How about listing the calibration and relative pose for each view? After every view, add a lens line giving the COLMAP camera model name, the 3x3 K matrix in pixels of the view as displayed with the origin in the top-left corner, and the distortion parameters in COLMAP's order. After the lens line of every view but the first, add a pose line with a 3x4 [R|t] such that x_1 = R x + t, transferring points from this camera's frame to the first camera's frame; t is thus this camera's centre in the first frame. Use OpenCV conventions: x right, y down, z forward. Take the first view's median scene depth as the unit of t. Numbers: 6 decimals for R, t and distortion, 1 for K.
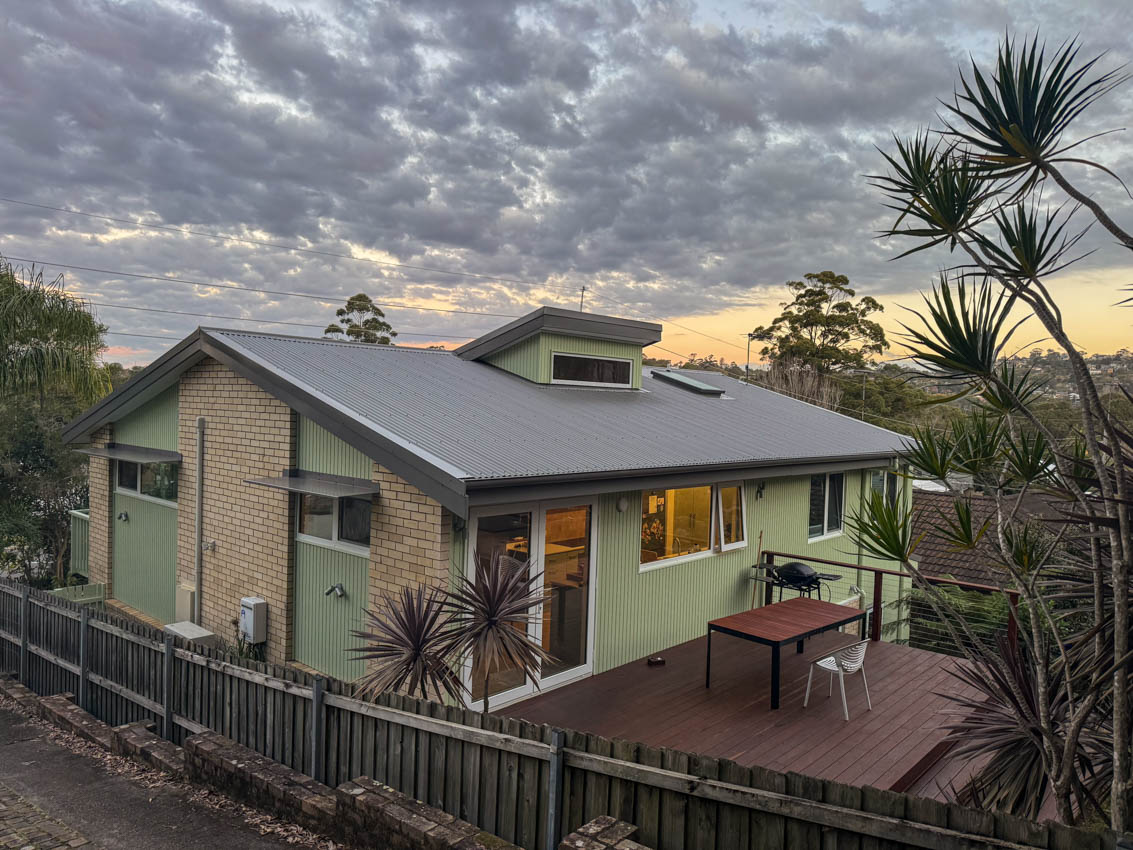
lens RADIAL K [[807.7, 0, 566.5], [0, 807.7, 425.0], [0, 0, 1]] dist [-0.092541, 0.000465]
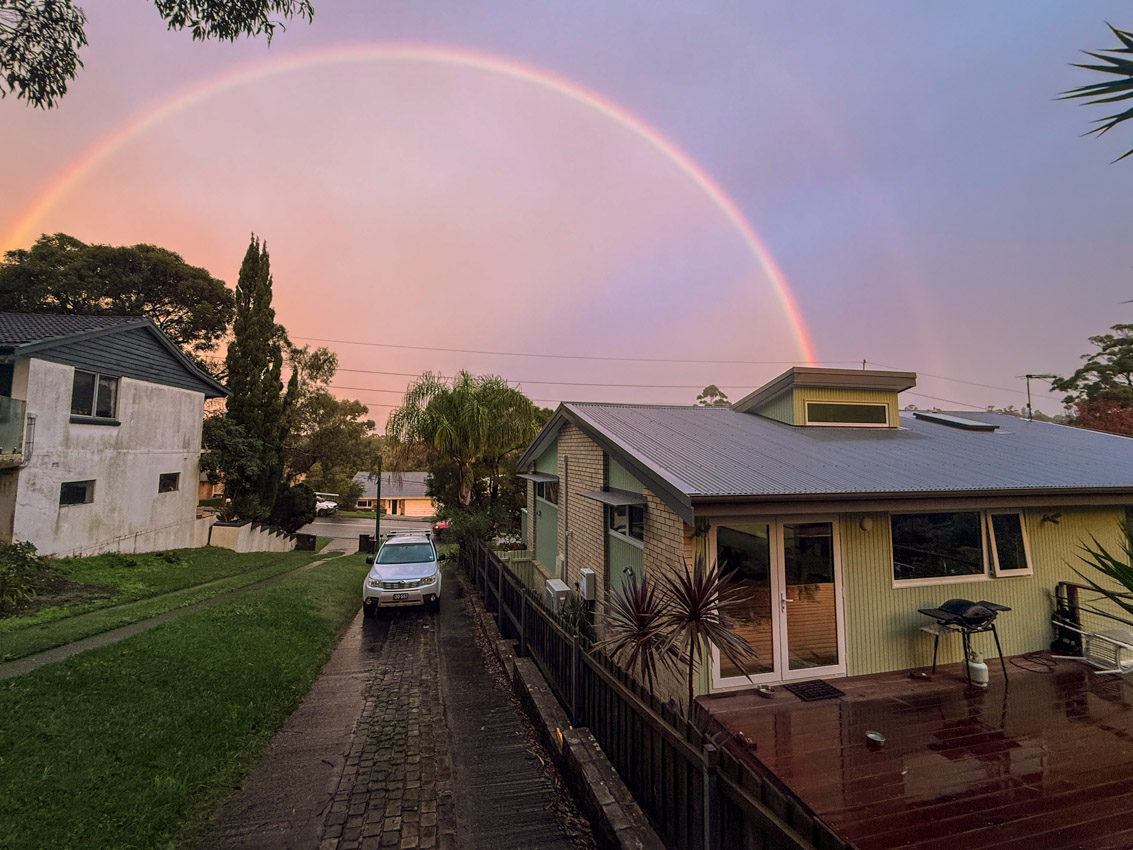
lens RADIAL K [[448.1, 0, 564.7], [0, 448.1, 415.0], [0, 0, 1]] dist [0.001199, 0.000299]
pose [[0.817305, -0.071747, -0.571720, 0.084647], [0.006700, 0.993334, -0.115079, 0.014426], [0.576166, 0.090224, 0.812338, 0.197446]]
